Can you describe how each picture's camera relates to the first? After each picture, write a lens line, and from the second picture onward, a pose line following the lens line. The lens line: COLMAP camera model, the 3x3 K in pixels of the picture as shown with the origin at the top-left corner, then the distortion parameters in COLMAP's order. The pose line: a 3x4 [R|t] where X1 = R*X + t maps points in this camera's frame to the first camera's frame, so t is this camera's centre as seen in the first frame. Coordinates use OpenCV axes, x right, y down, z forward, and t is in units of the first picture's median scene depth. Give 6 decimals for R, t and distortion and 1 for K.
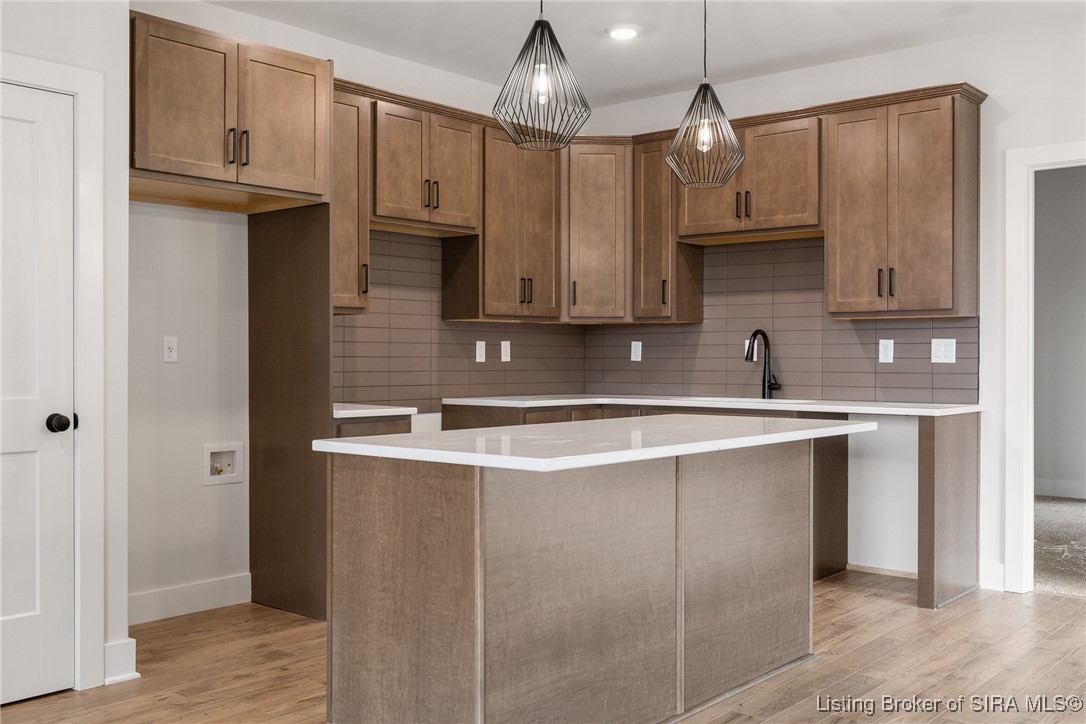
lens RADIAL K [[1053.4, 0, 544.0], [0, 1053.4, 363.6], [0, 0, 1]] dist [-0.004043, 0.004150]
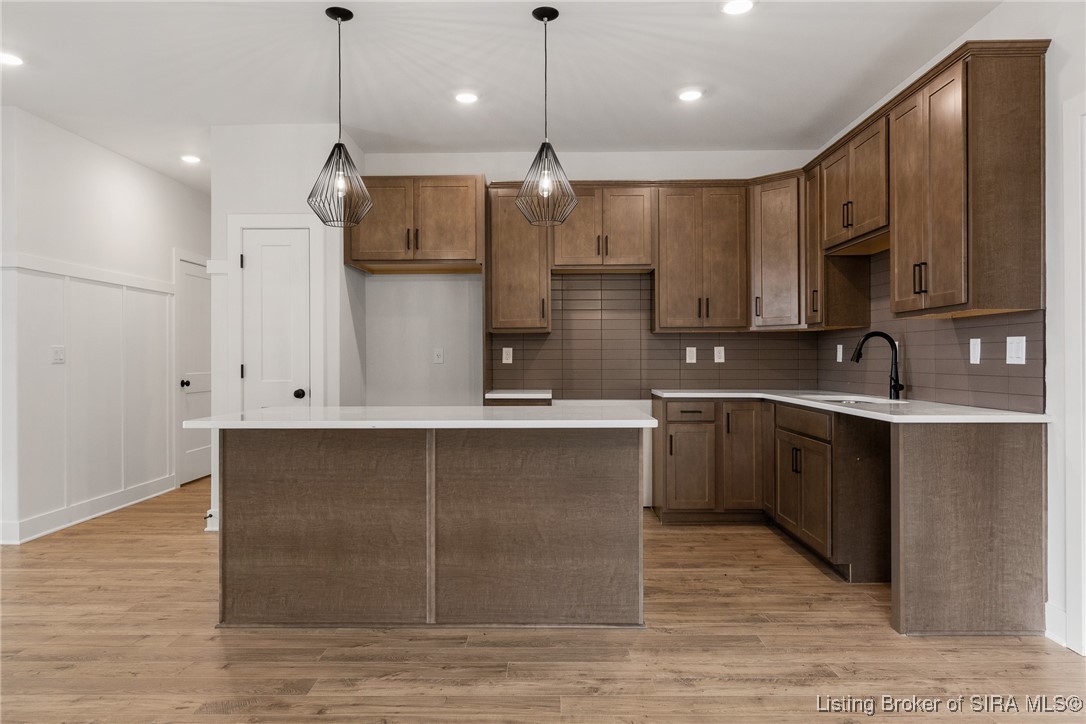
lens RADIAL K [[705.5, 0, 546.2], [0, 705.5, 358.4], [0, 0, 1]] dist [0.003284, -0.002303]
pose [[0.640380, -0.004406, -0.768046, 0.588977], [-0.000736, 0.999980, -0.006351, -0.001641], [0.768058, 0.004632, 0.640364, 0.338904]]
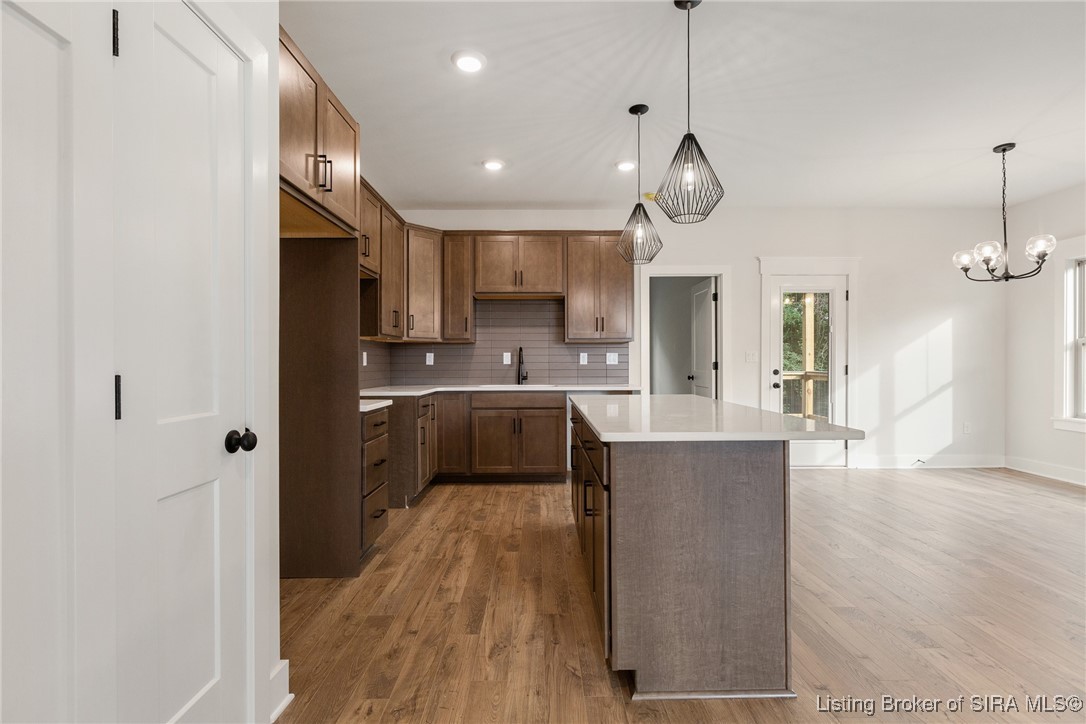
lens RADIAL K [[490.0, 0, 542.8], [0, 490.0, 360.4], [0, 0, 1]] dist [0.000918, -0.000387]
pose [[0.754036, -0.001114, 0.656832, -0.364277], [0.008244, 0.999936, -0.007768, -0.002217], [-0.656782, 0.011272, 0.753997, 0.367588]]
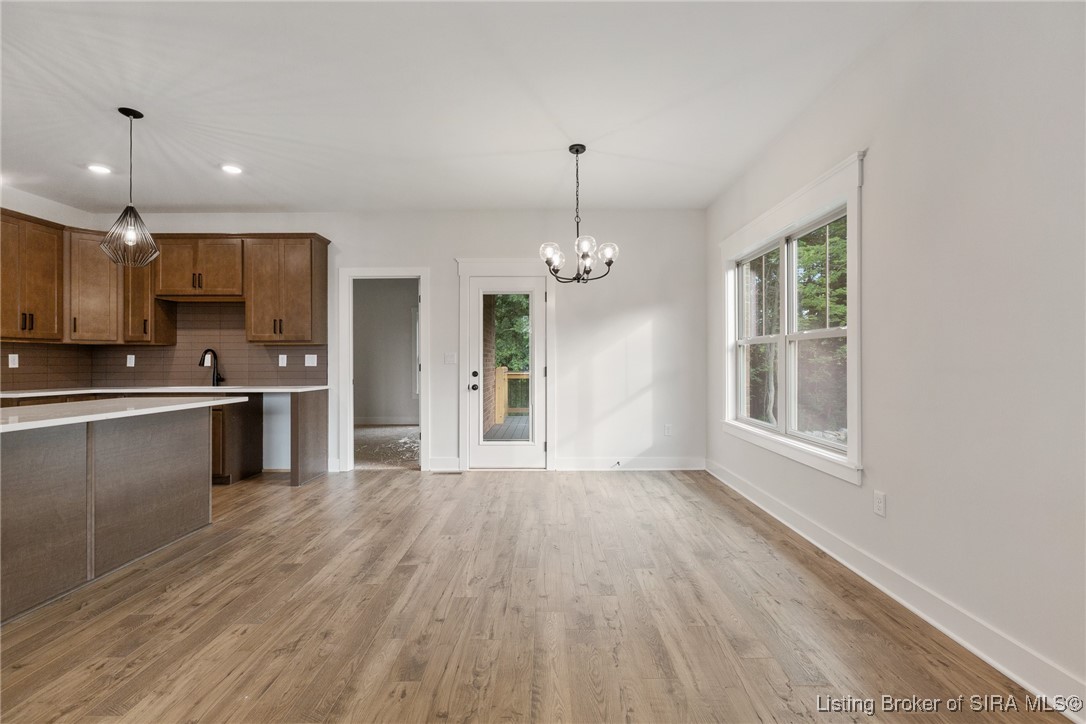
lens RADIAL K [[482.8, 0, 546.1], [0, 482.8, 357.7], [0, 0, 1]] dist [0.000991, -0.001082]
pose [[0.761132, 0.002397, 0.648593, 0.116000], [0.009077, 0.999856, -0.014347, 0.000466], [-0.648534, 0.016808, 0.761000, -0.030872]]
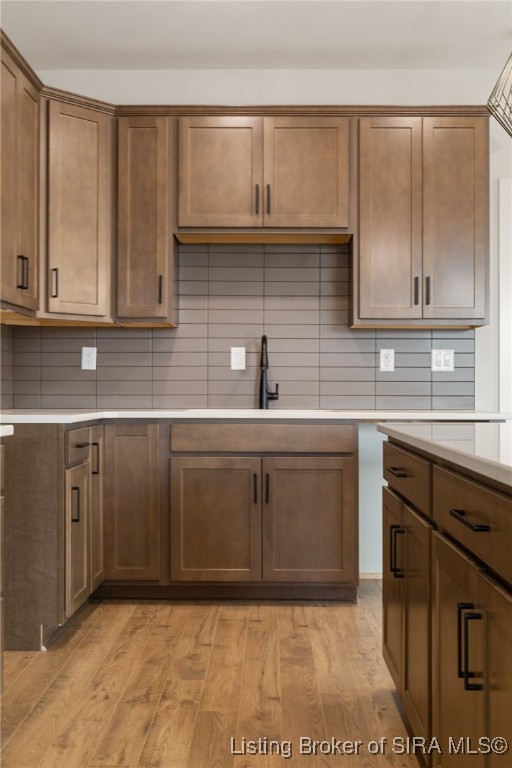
lens RADIAL K [[847.9, 0, 256.0], [0, 847.9, 384.0], [0, 0, 1]] dist [0.006526, -0.007502]
pose [[0.770657, 0.004161, 0.637237, -0.315988], [0.002069, 0.999957, -0.009031, 0.019908], [-0.637247, 0.008279, 0.770615, 0.469578]]
